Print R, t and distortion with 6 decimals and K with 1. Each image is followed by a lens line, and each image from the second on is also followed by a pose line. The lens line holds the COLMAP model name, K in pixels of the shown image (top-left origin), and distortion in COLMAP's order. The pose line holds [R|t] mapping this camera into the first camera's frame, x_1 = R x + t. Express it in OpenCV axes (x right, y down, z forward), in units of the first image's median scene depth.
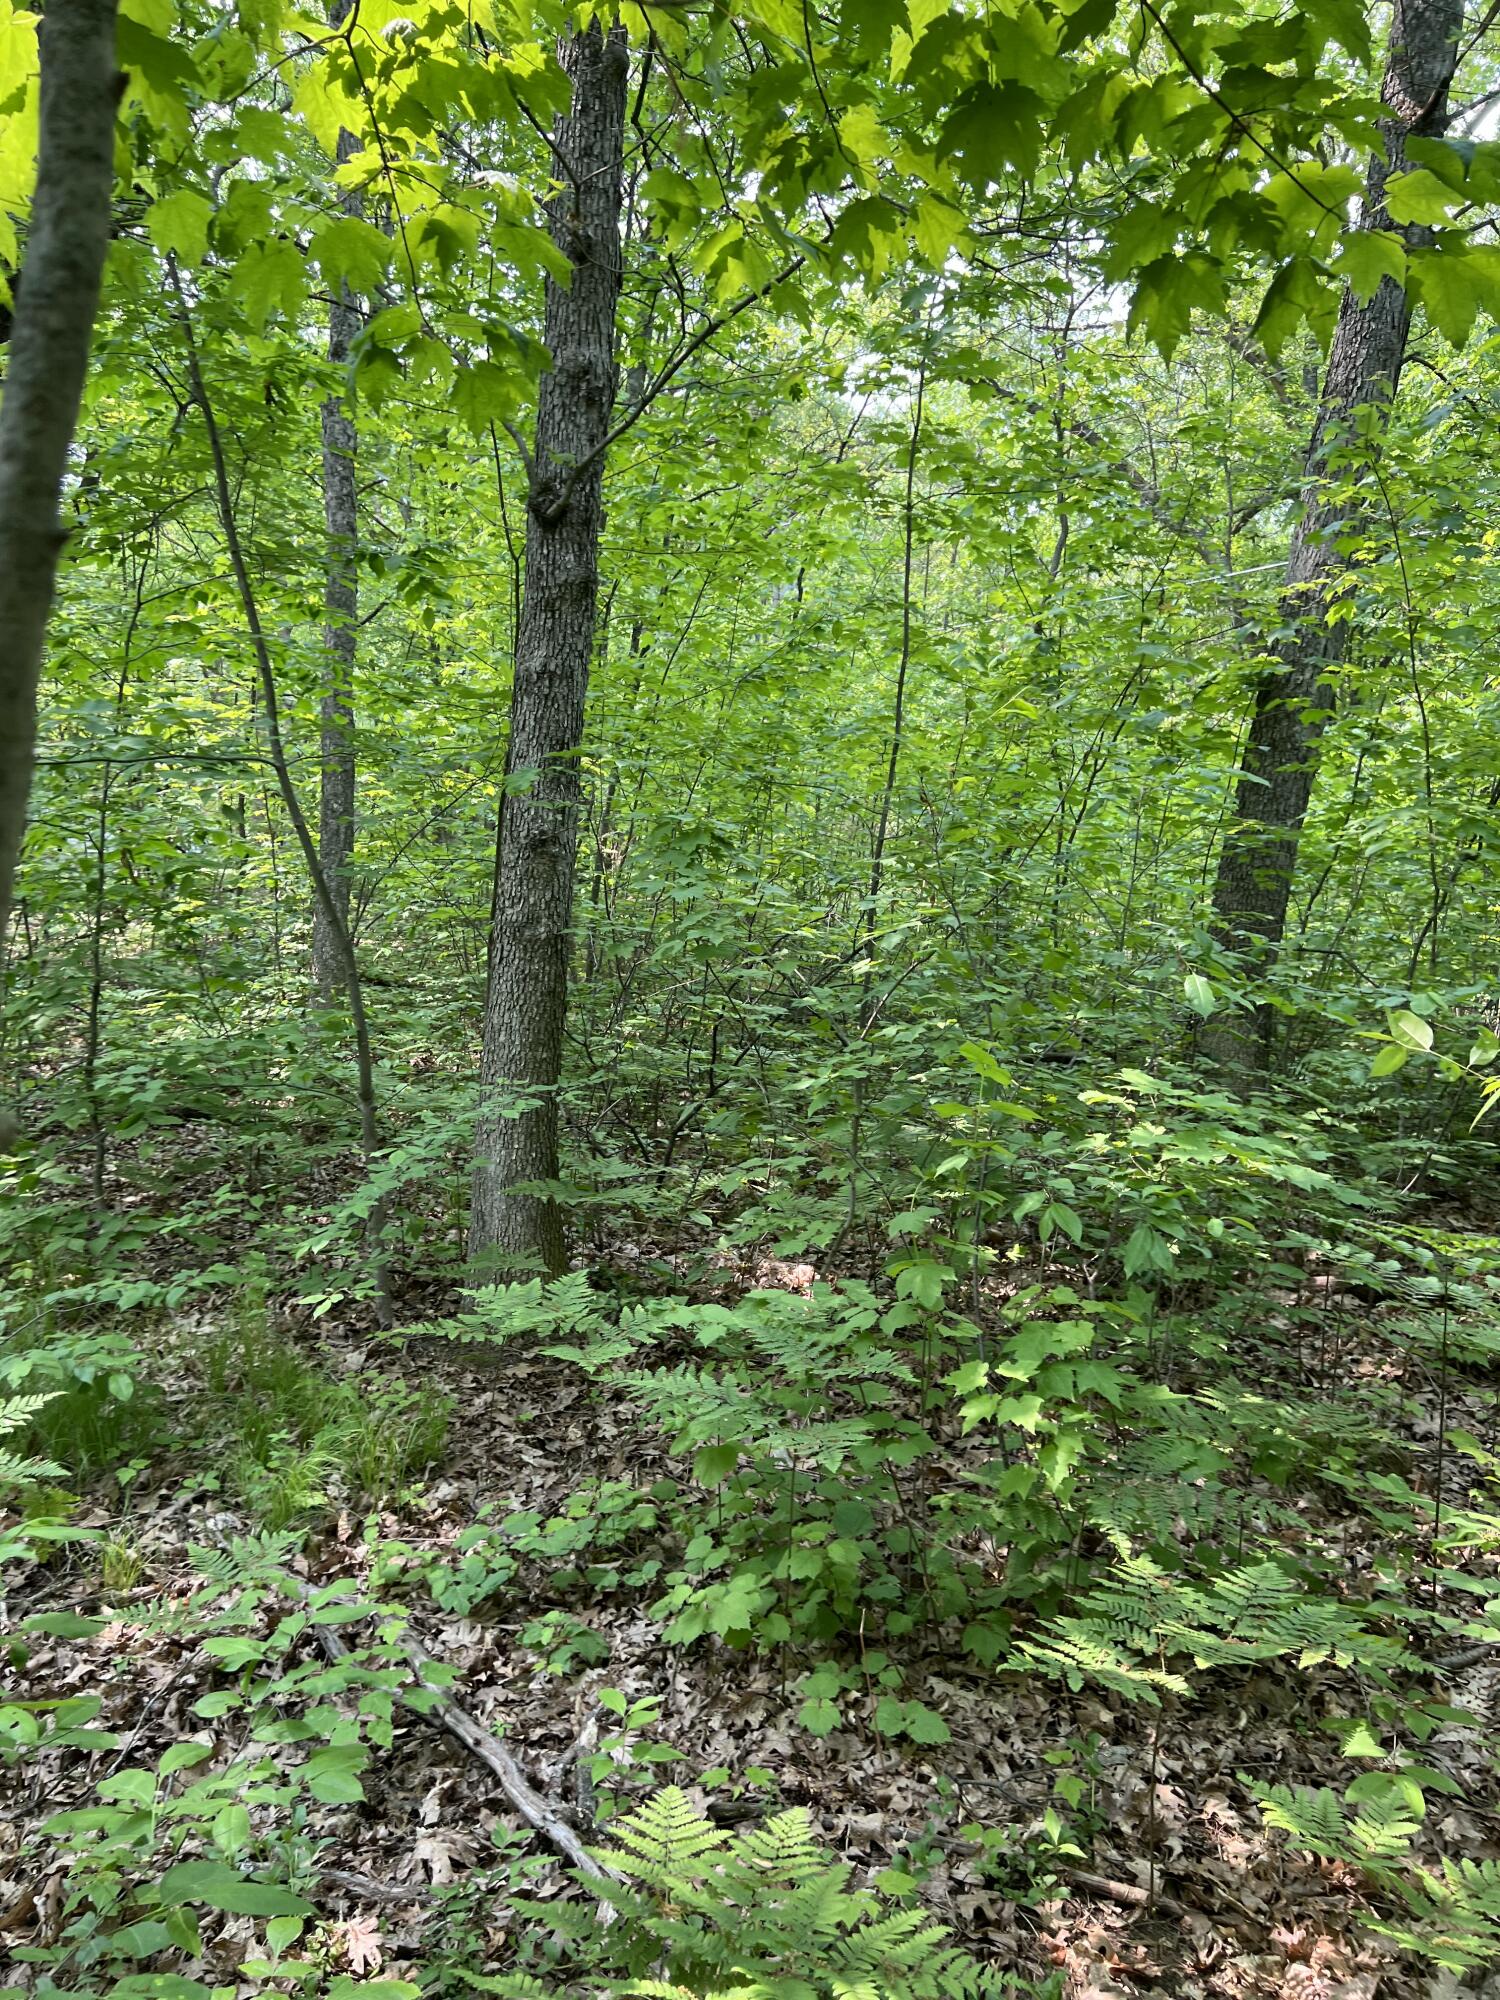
lens RADIAL K [[1565.4, 0, 724.7], [0, 1565.4, 996.5], [0, 0, 1]] dist [0.072517, -0.104698]
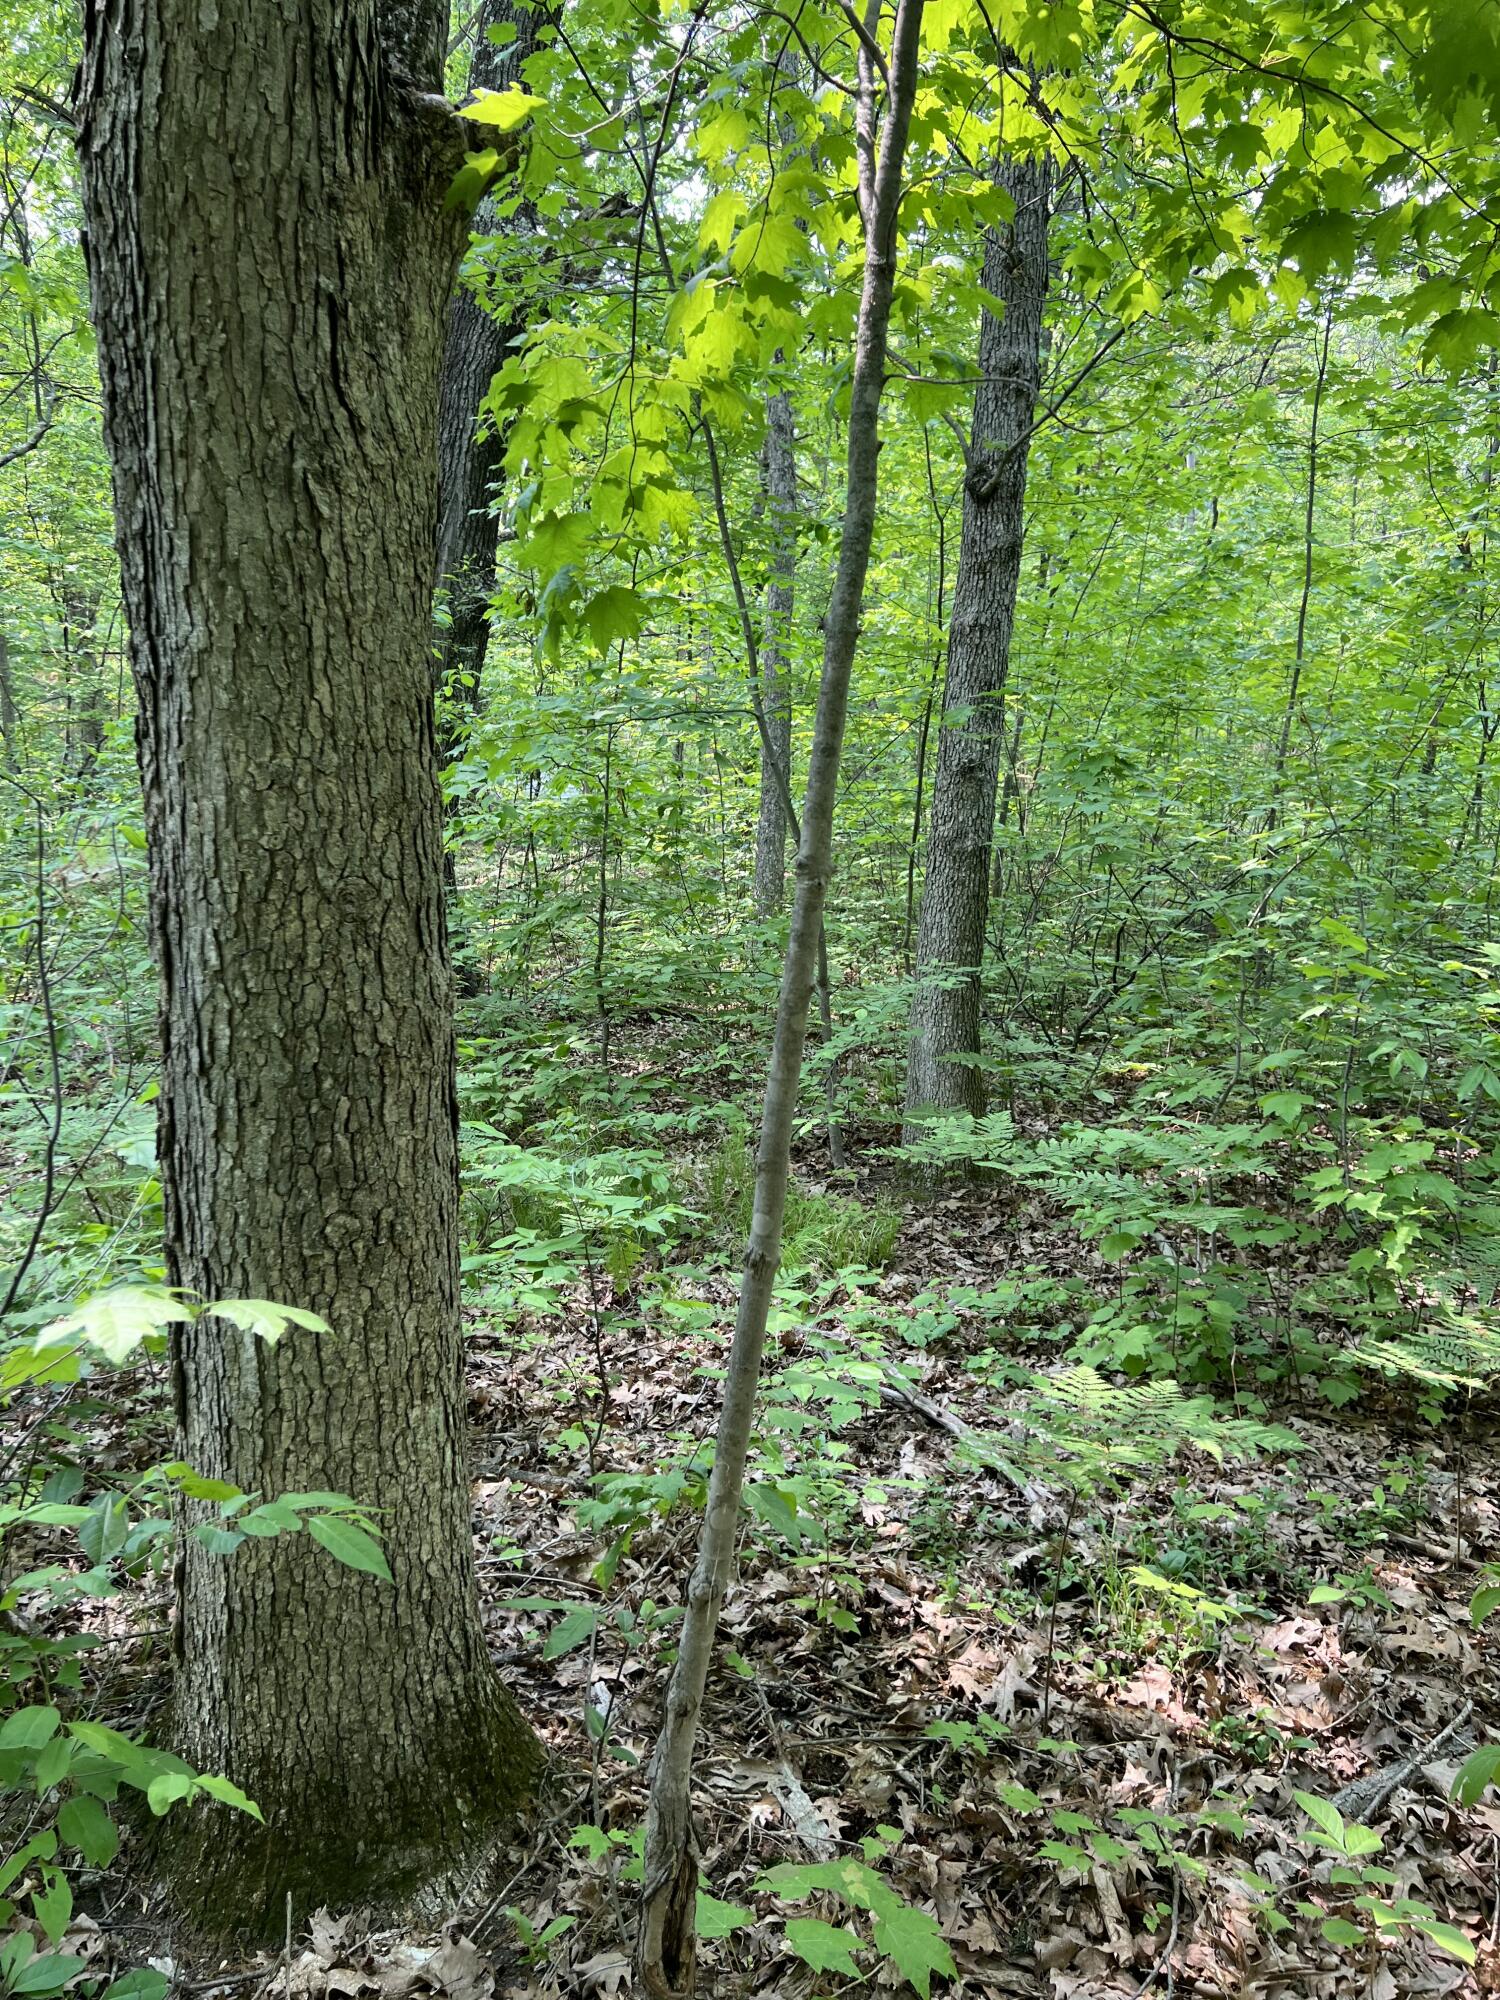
lens RADIAL K [[1565.4, 0, 724.7], [0, 1565.4, 996.5], [0, 0, 1]] dist [0.072517, -0.104698]
pose [[0.968678, 0.010616, -0.248095, 0.000420], [-0.000335, 0.999141, 0.041448, 0.032019], [0.248322, -0.040066, 0.967849, -0.263289]]
